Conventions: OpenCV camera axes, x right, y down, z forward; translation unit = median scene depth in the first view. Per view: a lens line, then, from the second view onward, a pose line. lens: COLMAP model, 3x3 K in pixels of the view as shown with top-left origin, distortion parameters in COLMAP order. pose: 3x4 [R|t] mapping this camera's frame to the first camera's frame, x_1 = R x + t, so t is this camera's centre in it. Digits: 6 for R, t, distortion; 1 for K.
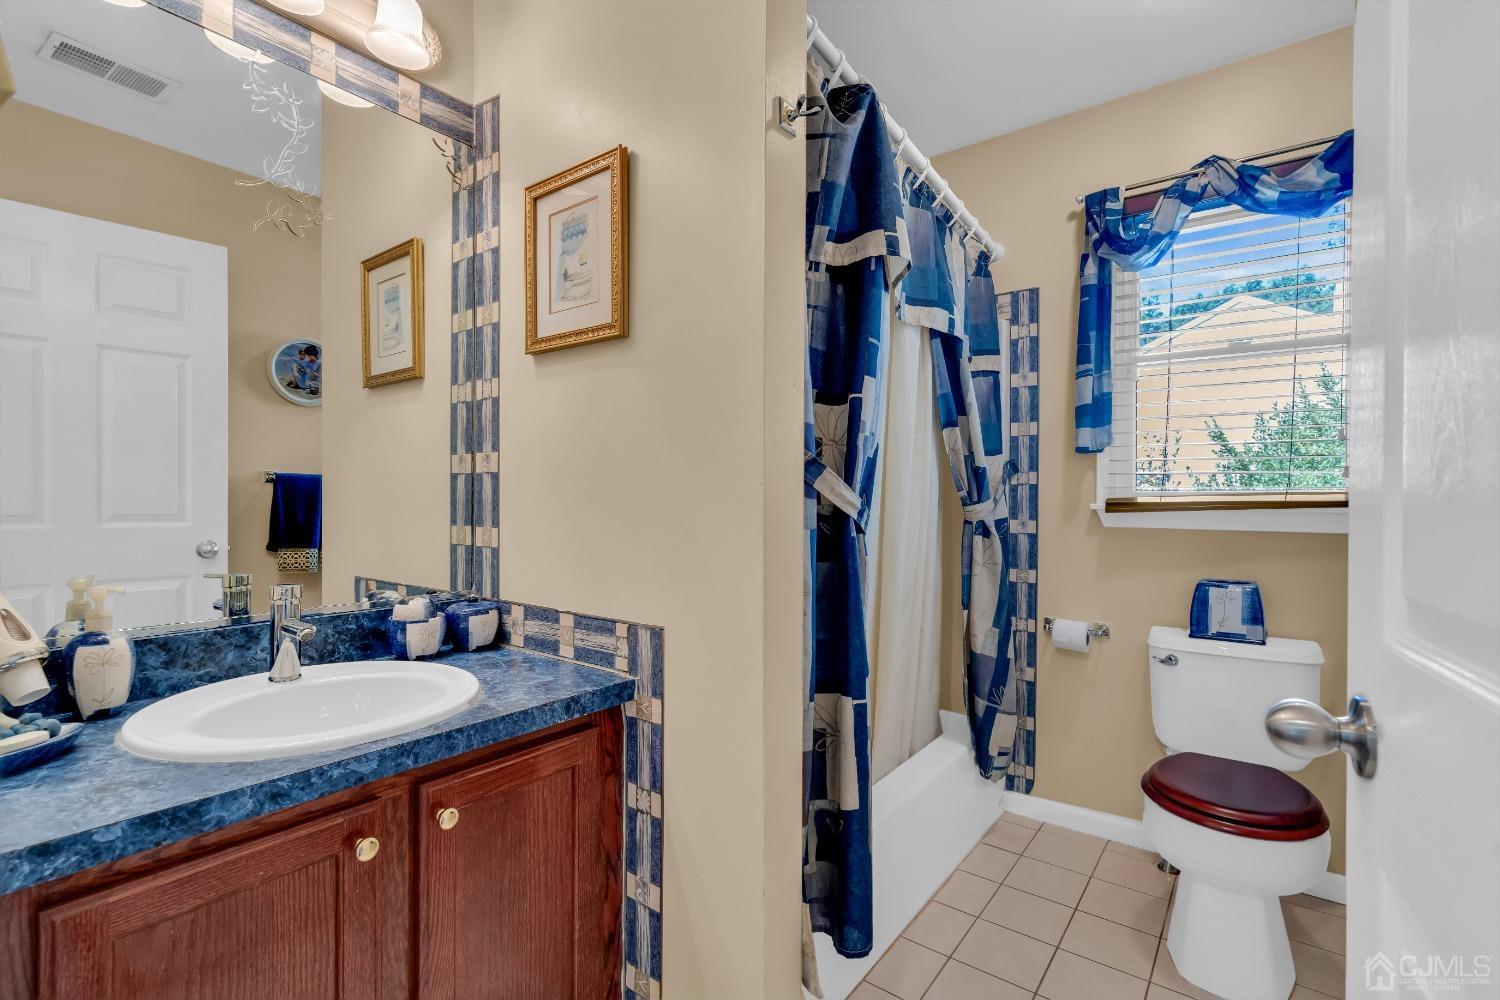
lens RADIAL K [[696.7, 0, 750.0], [0, 696.7, 500.0], [0, 0, 1]] dist [0.021965, 0.000200]
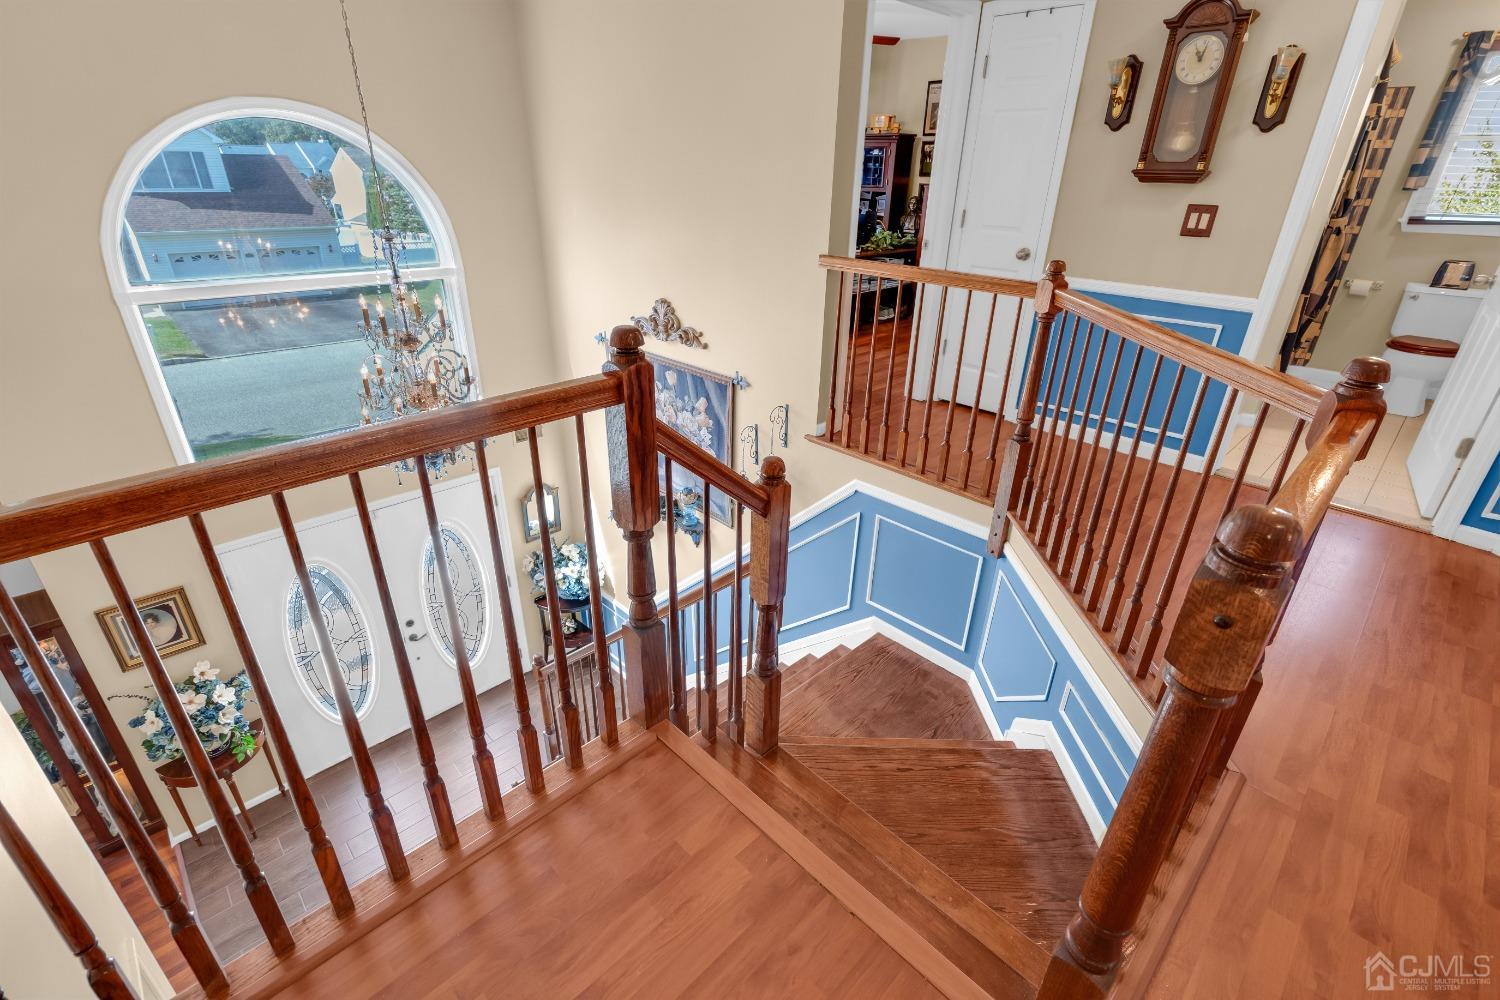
lens RADIAL K [[683.5, 0, 750.0], [0, 683.5, 500.0], [0, 0, 1]] dist [-0.005809, 0.003691]
pose [[0.989373, 0.078453, -0.122416, -1.028456], [-0.018453, 0.902883, 0.429491, -0.070928], [0.144222, -0.422668, 0.894736, -1.322703]]
